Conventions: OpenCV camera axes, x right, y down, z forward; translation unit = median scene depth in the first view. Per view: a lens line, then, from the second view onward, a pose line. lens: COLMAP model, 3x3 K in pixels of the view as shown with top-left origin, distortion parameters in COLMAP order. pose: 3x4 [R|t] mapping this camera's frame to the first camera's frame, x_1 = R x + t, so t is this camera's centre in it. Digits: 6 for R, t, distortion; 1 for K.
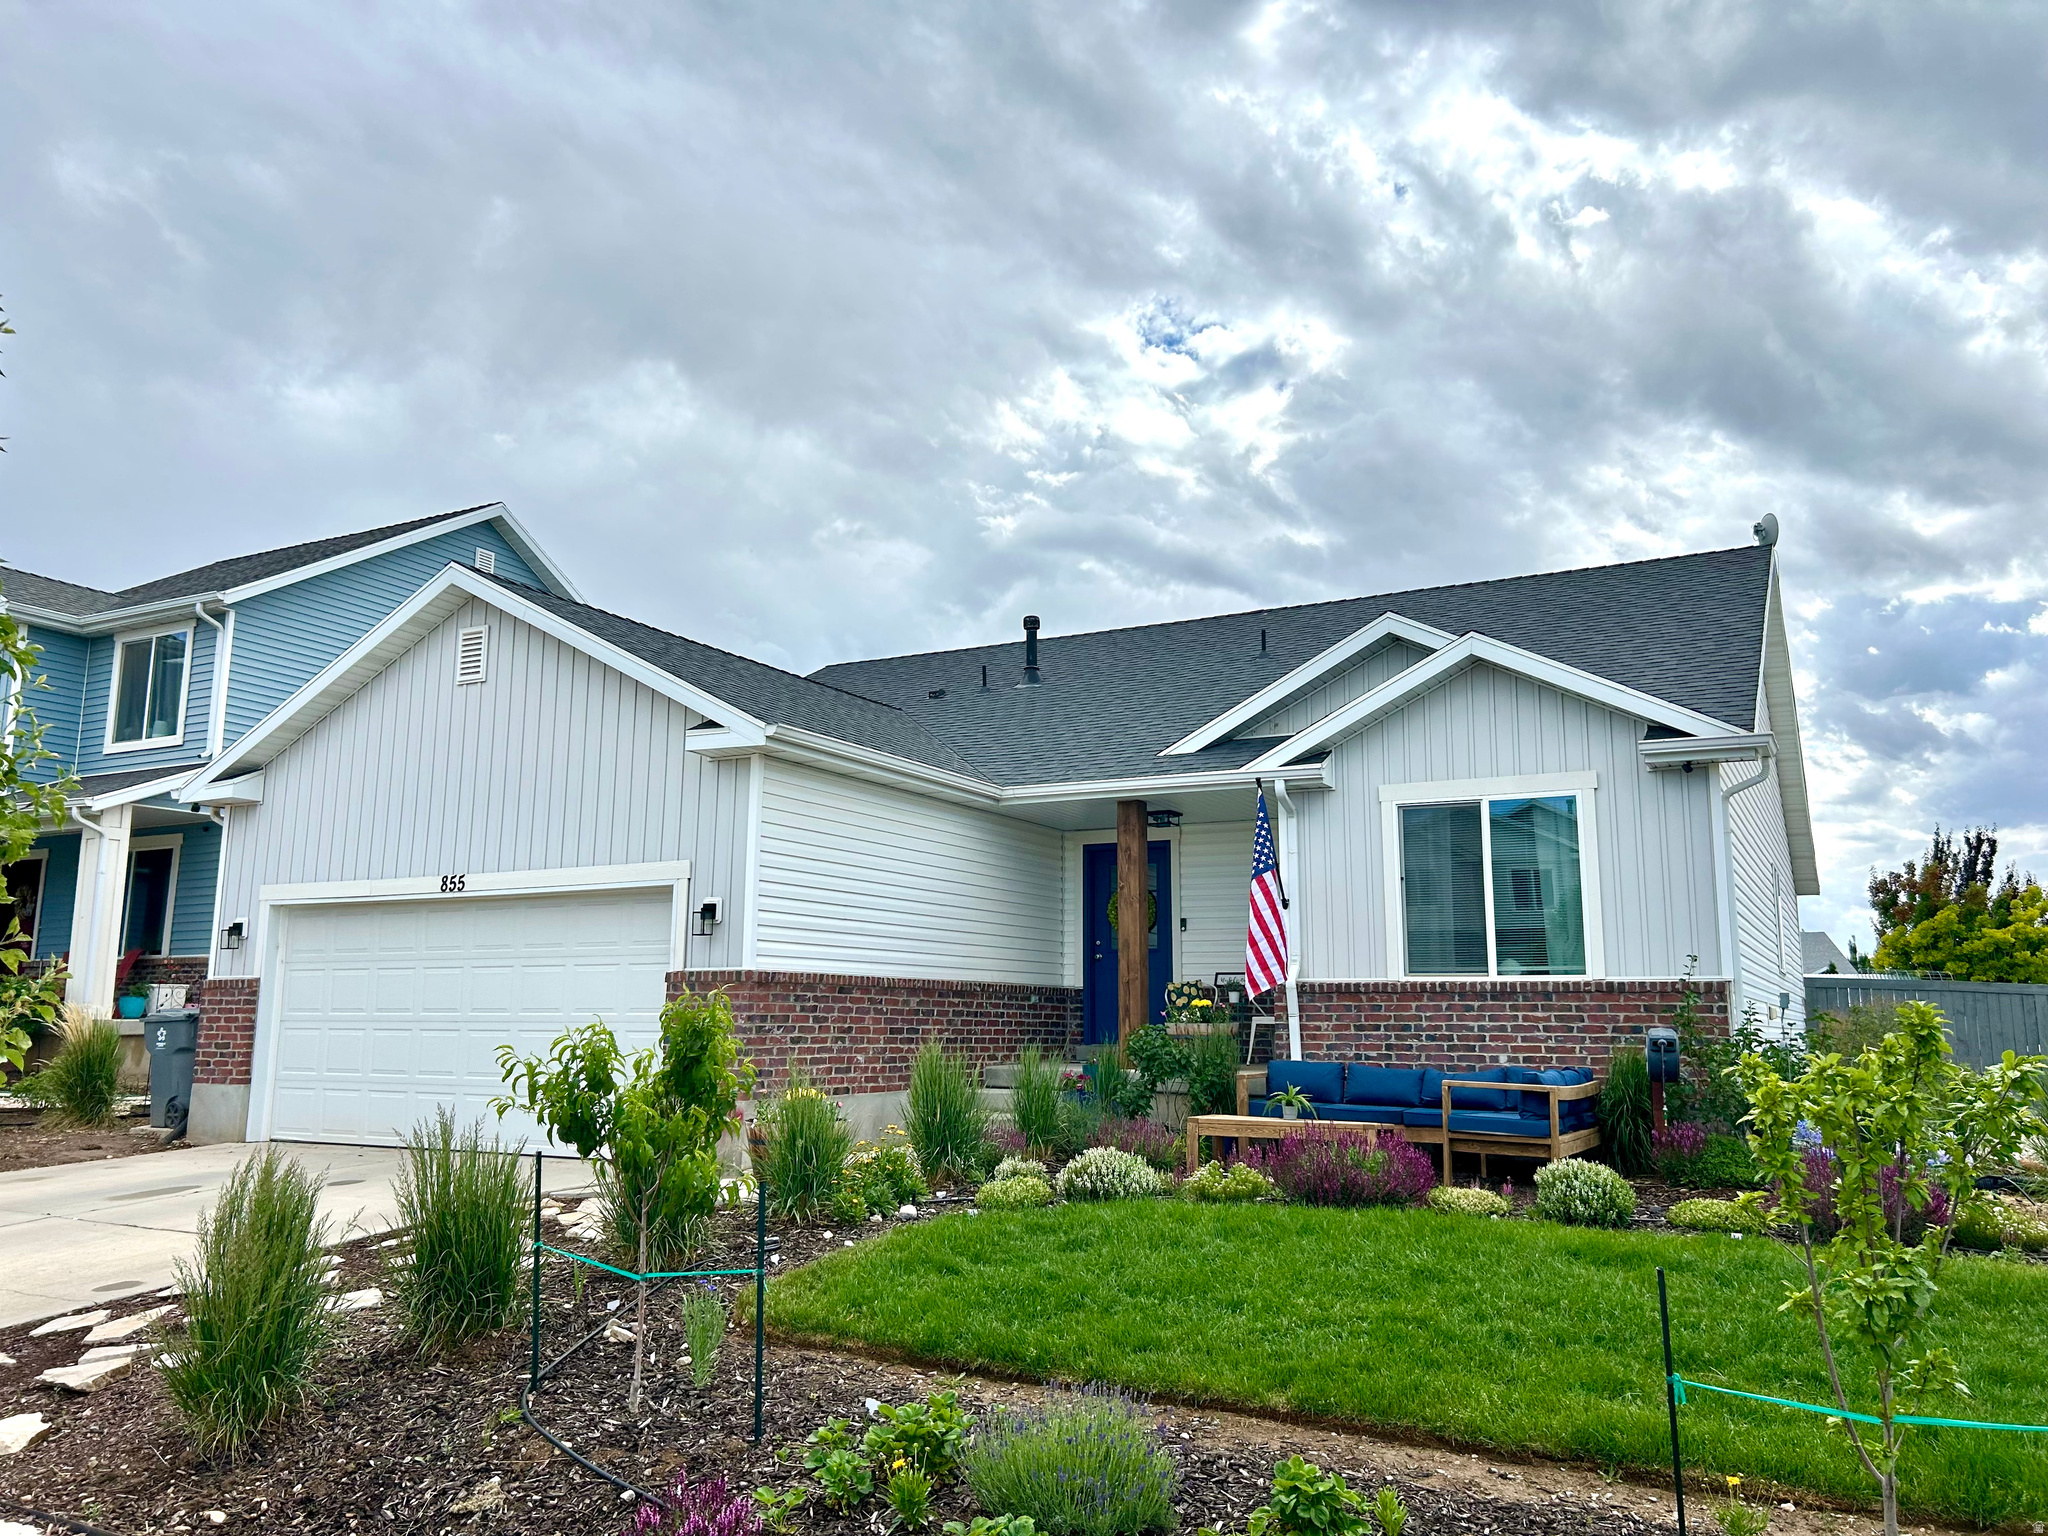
lens RADIAL K [[1529.6, 0, 1024.0], [0, 1529.6, 768.0], [0, 0, 1]] dist [0.047270, -0.036326]
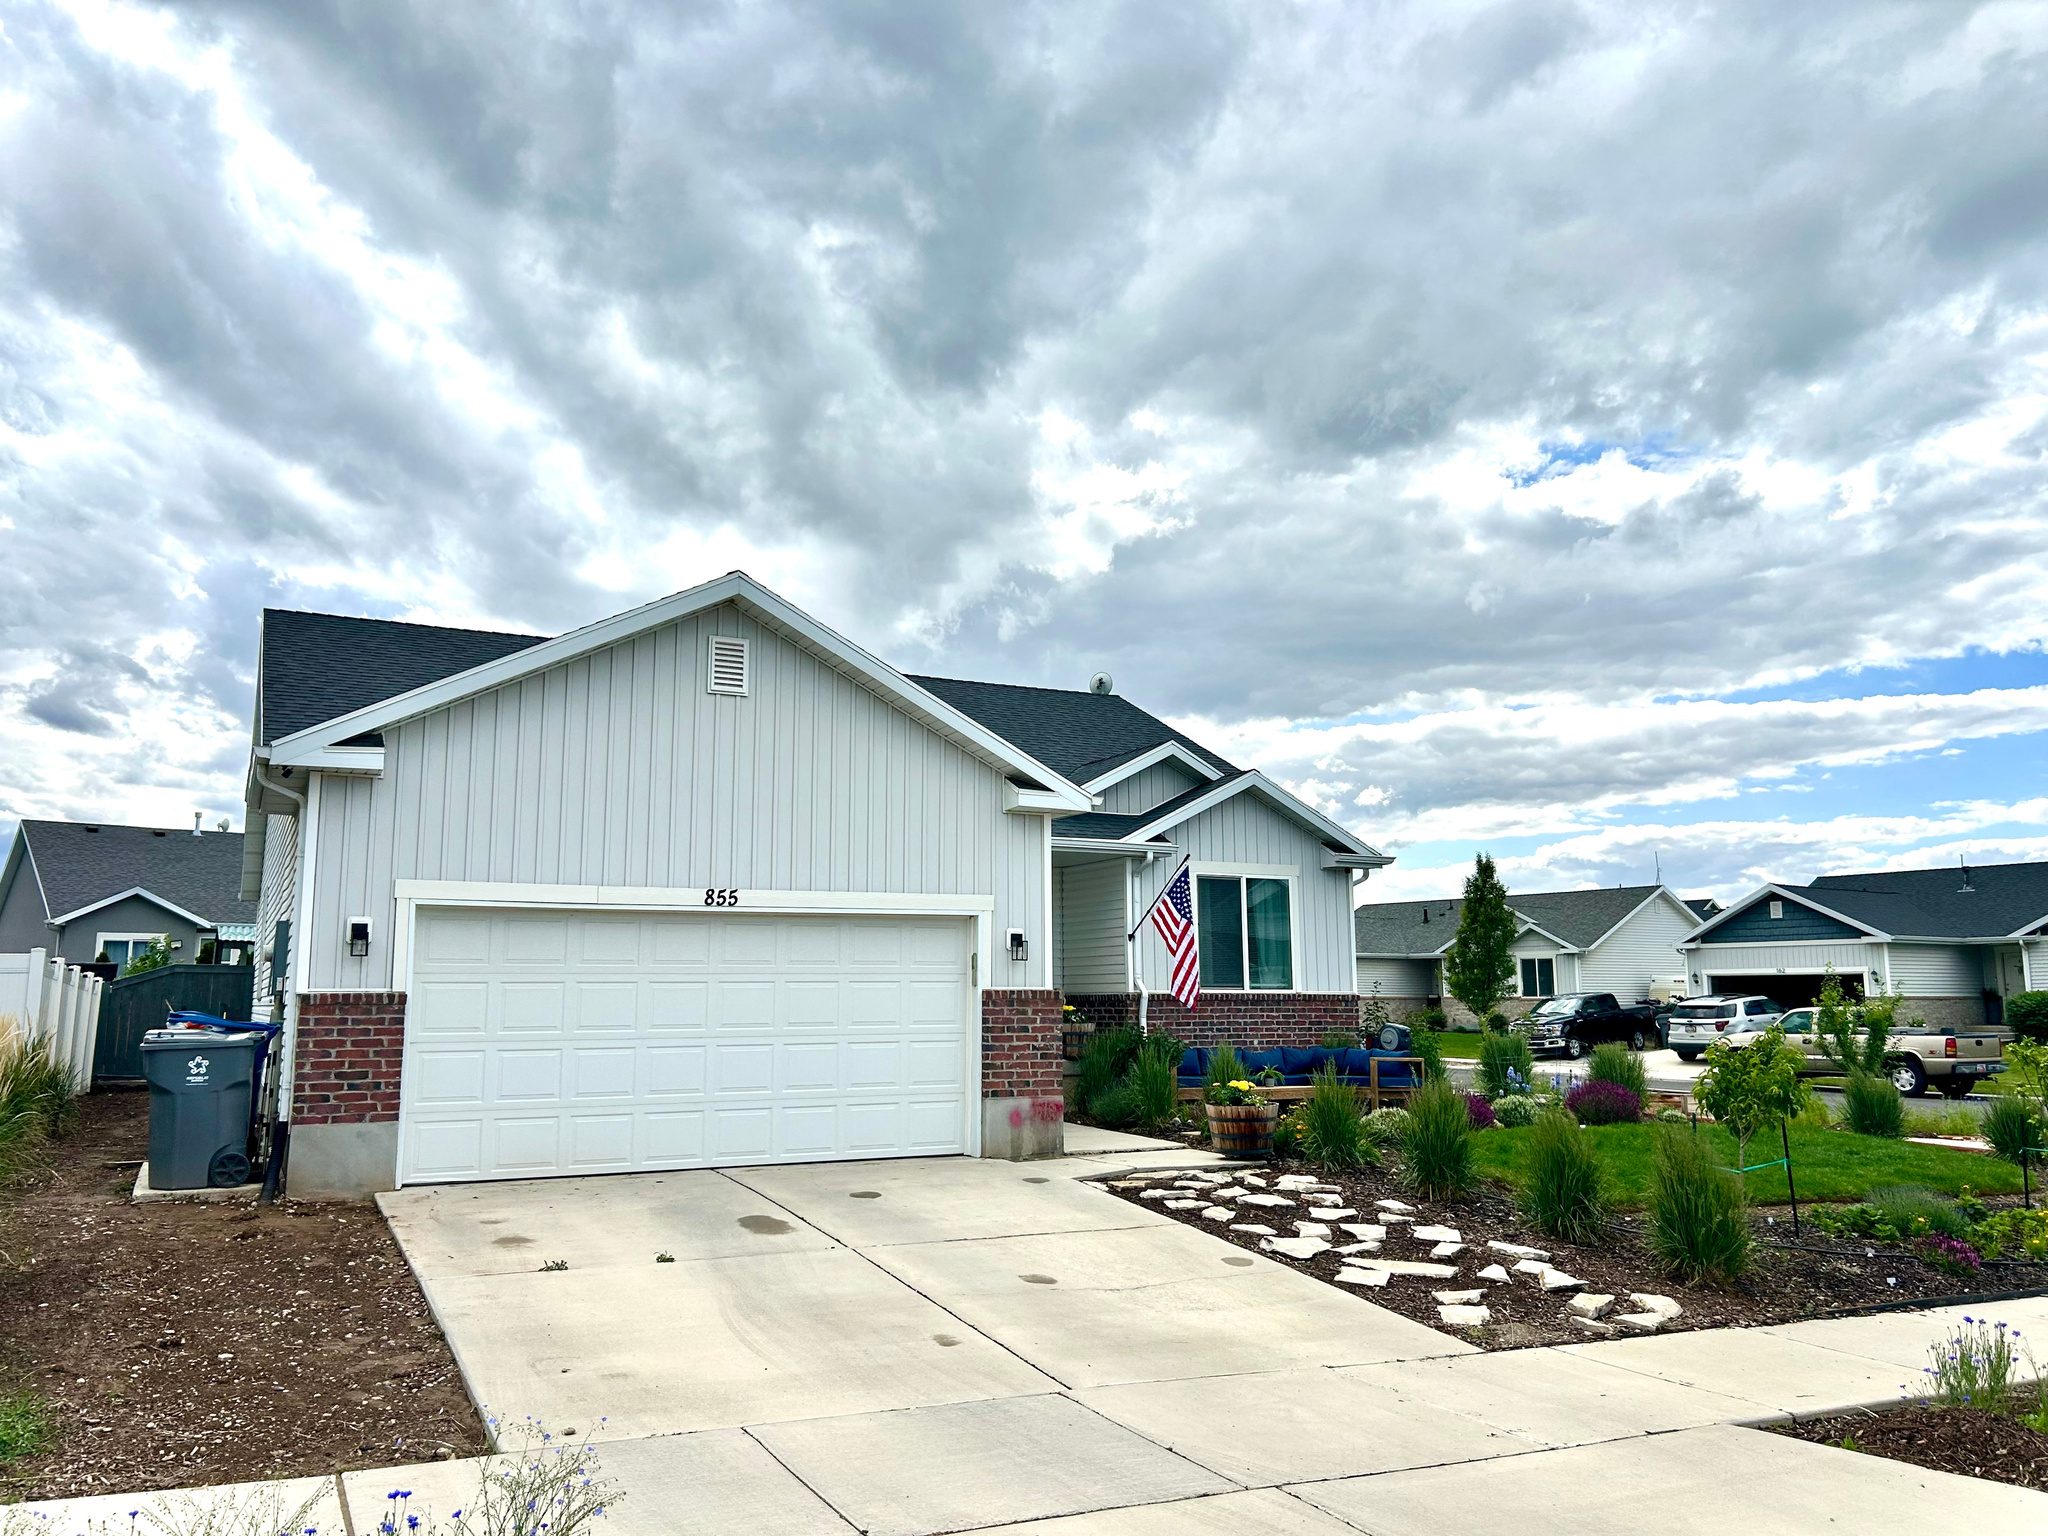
lens RADIAL K [[1529.6, 0, 1024.0], [0, 1529.6, 768.0], [0, 0, 1]] dist [0.047270, -0.036326]
pose [[0.572573, 0.115273, 0.811709, -3.023187], [-0.121024, 0.991104, -0.055380, 0.066502], [-0.810872, -0.066527, 0.581430, 0.775914]]
